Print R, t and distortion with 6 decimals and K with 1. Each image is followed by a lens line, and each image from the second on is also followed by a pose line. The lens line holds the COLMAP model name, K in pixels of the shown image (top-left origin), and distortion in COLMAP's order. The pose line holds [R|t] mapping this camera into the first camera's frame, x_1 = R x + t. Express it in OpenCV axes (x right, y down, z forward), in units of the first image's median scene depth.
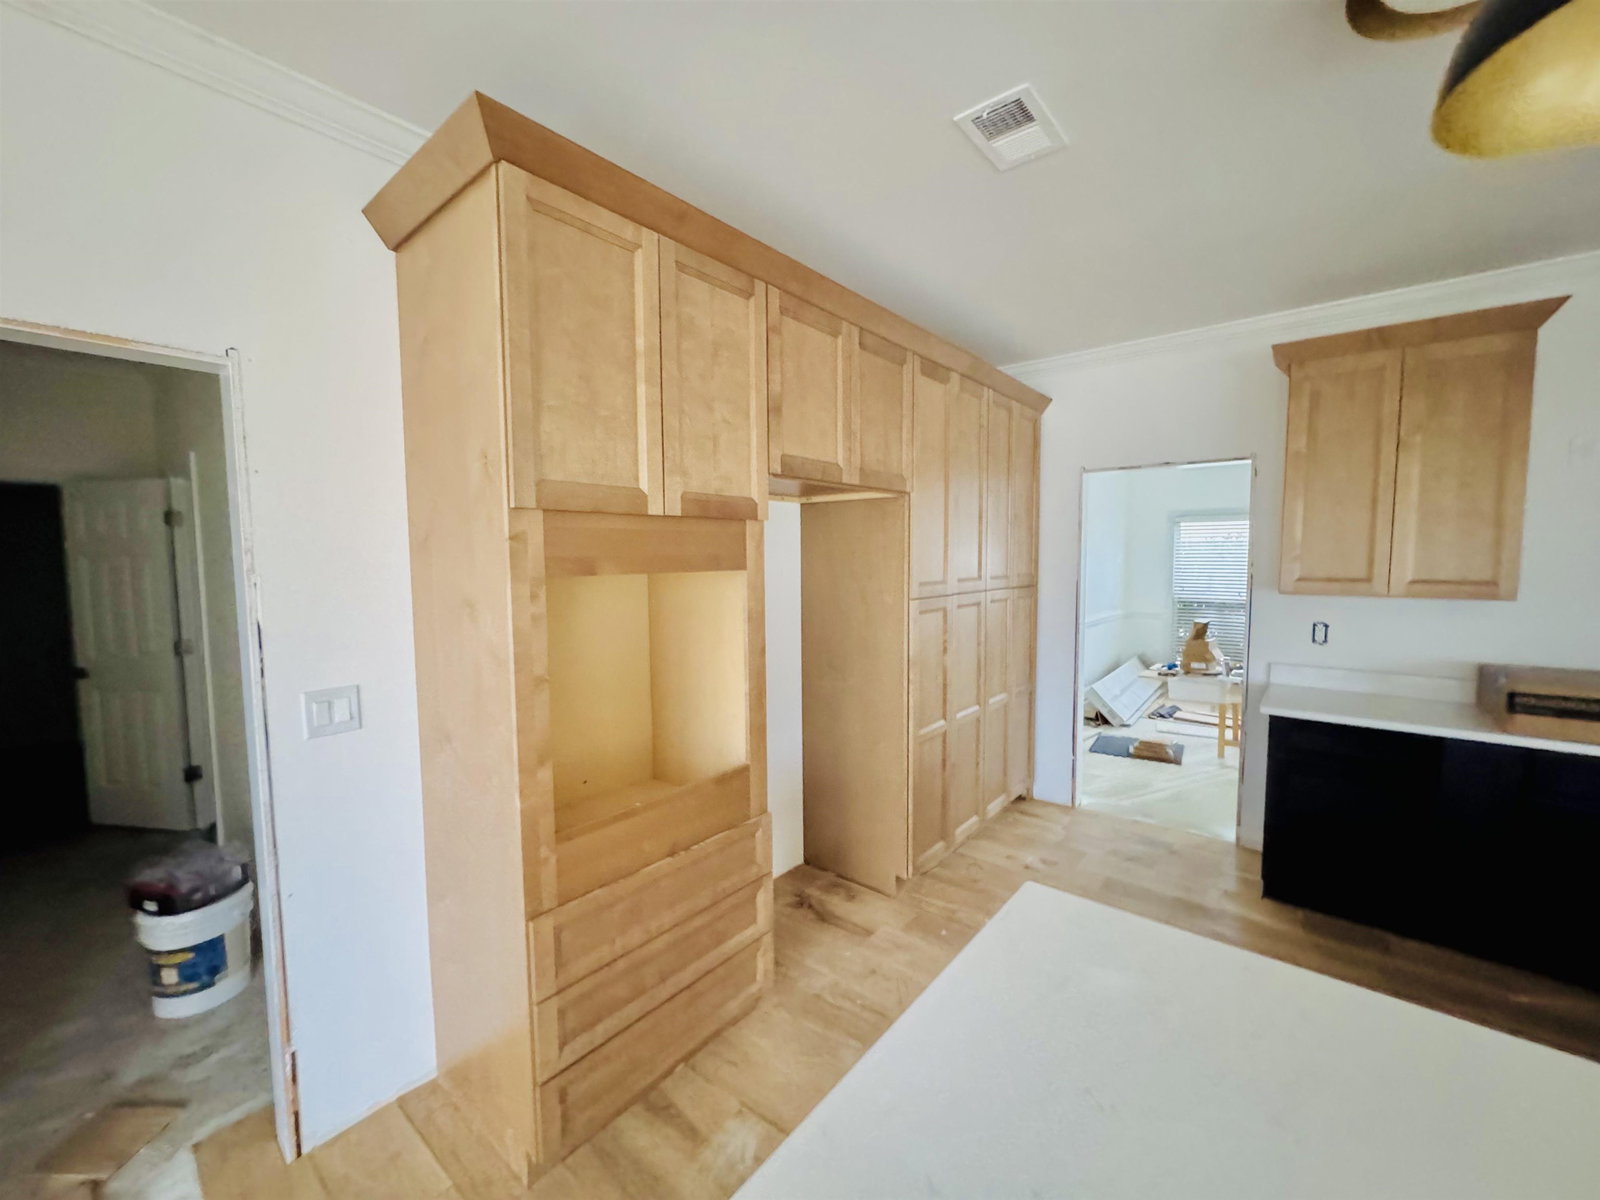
lens RADIAL K [[641.3, 0, 802.9], [0, 641.3, 595.3], [0, 0, 1]] dist [0.010688, 0.000183]
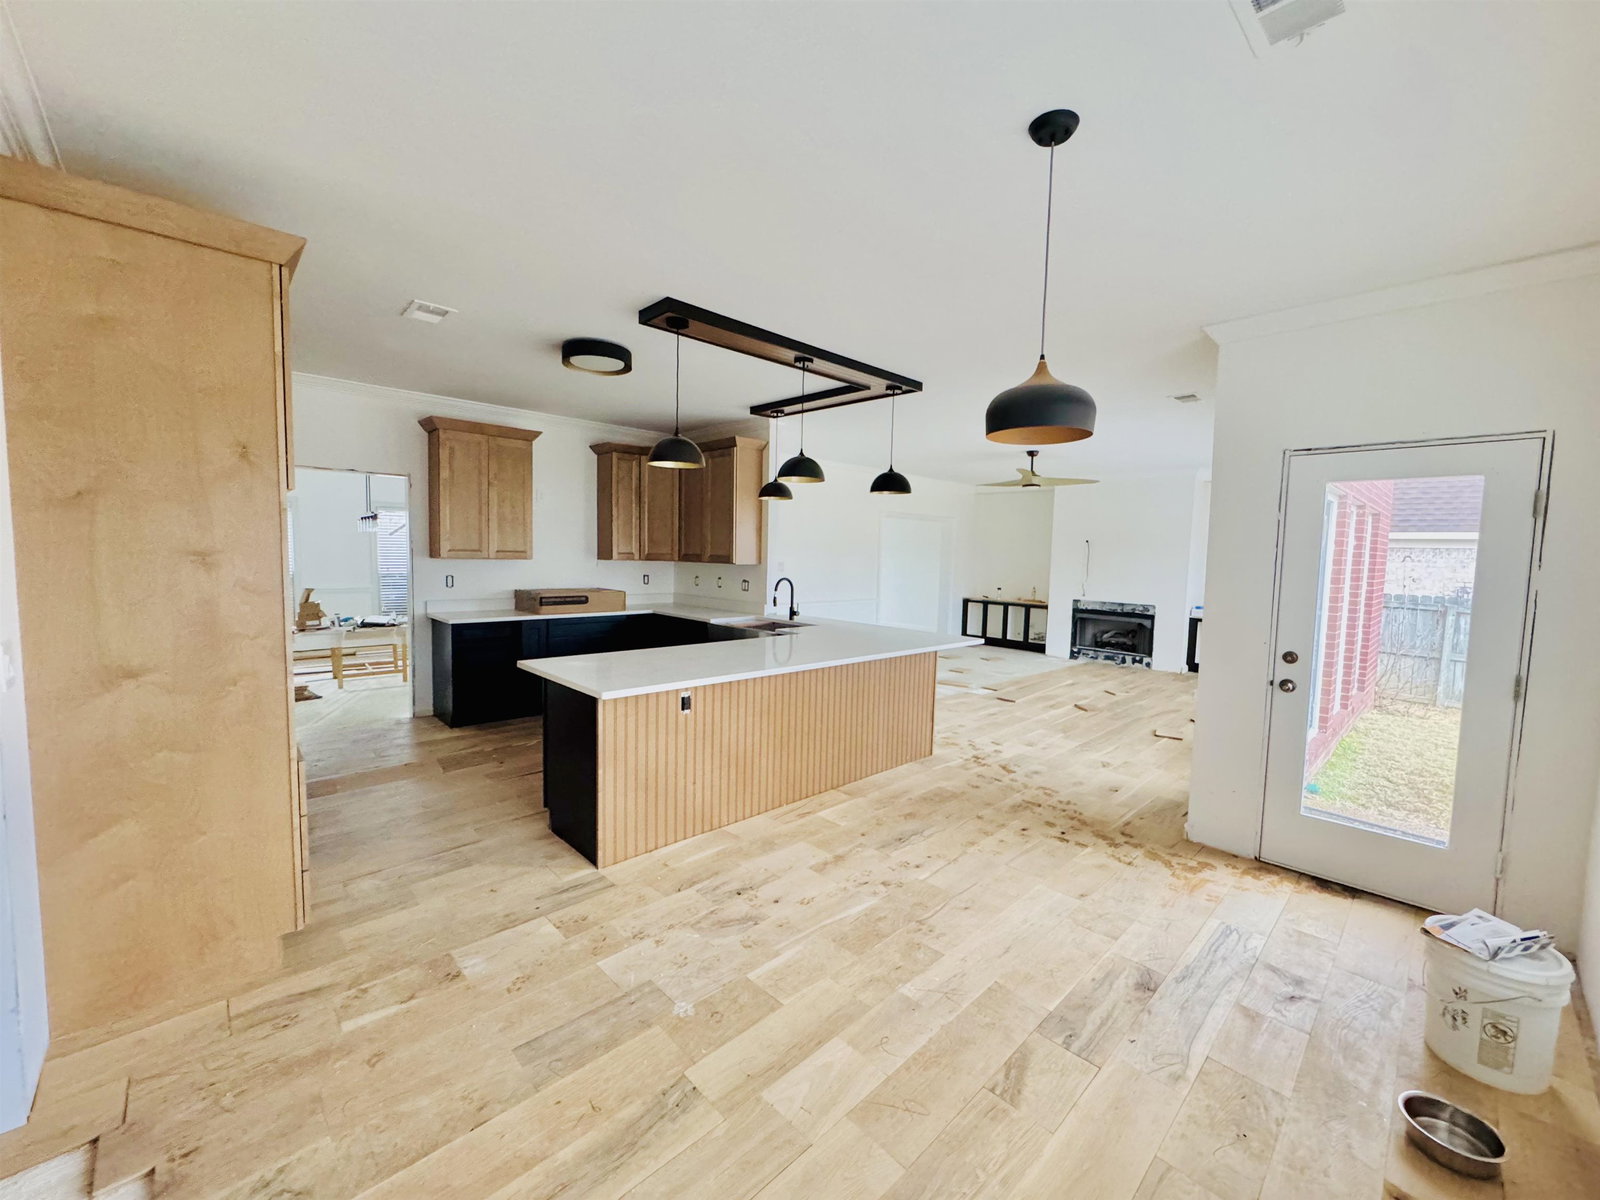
lens RADIAL K [[641.3, 0, 801.6], [0, 641.3, 596.2], [0, 0, 1]] dist [0.010688, 0.000183]
pose [[0.122475, -0.065226, 0.990326, -0.956187], [0.039349, 0.997373, 0.060823, 0.034161], [-0.991691, 0.031519, 0.124720, -0.202383]]
